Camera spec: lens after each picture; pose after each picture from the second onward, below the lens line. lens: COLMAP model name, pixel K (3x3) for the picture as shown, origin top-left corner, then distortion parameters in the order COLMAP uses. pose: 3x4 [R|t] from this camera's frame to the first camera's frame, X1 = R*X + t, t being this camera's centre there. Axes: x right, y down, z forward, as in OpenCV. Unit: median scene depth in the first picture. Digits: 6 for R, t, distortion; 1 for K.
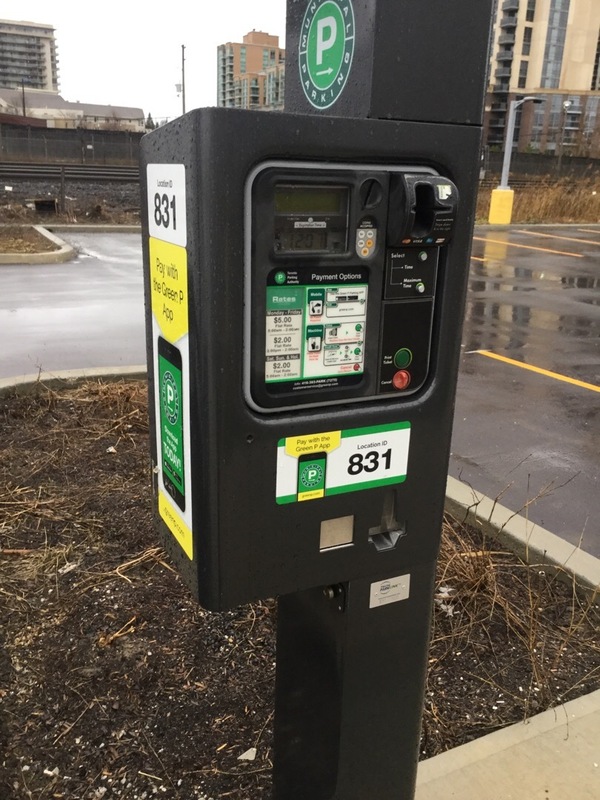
lens RADIAL K [[710.6, 0, 300.0], [0, 710.6, 400.0], [0, 0, 1]] dist [0.052811, -0.010363]
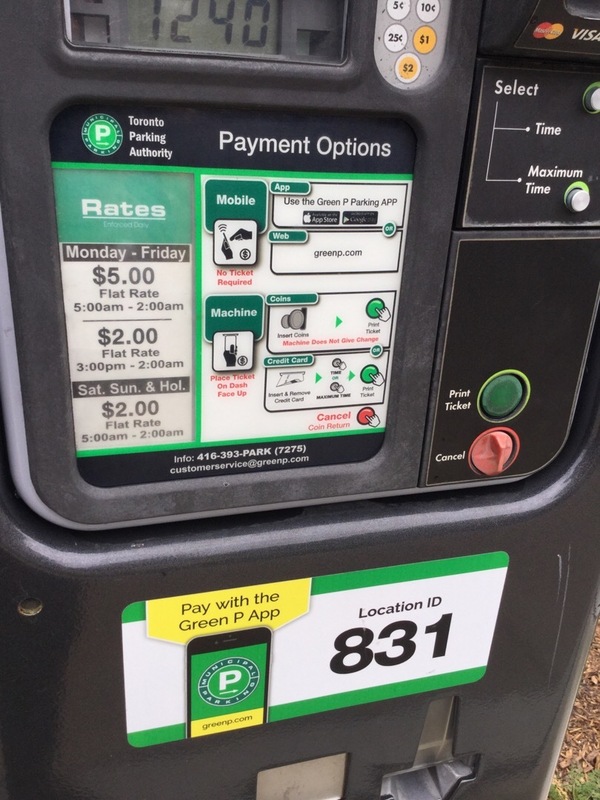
lens RADIAL K [[710.6, 0, 300.0], [0, 710.6, 400.0], [0, 0, 1]] dist [0.052811, -0.010363]
pose [[0.984358, 0.088316, -0.152448, 0.103644], [-0.071760, 0.991238, 0.110893, -0.094088], [0.160906, -0.098218, 0.982071, 0.659663]]
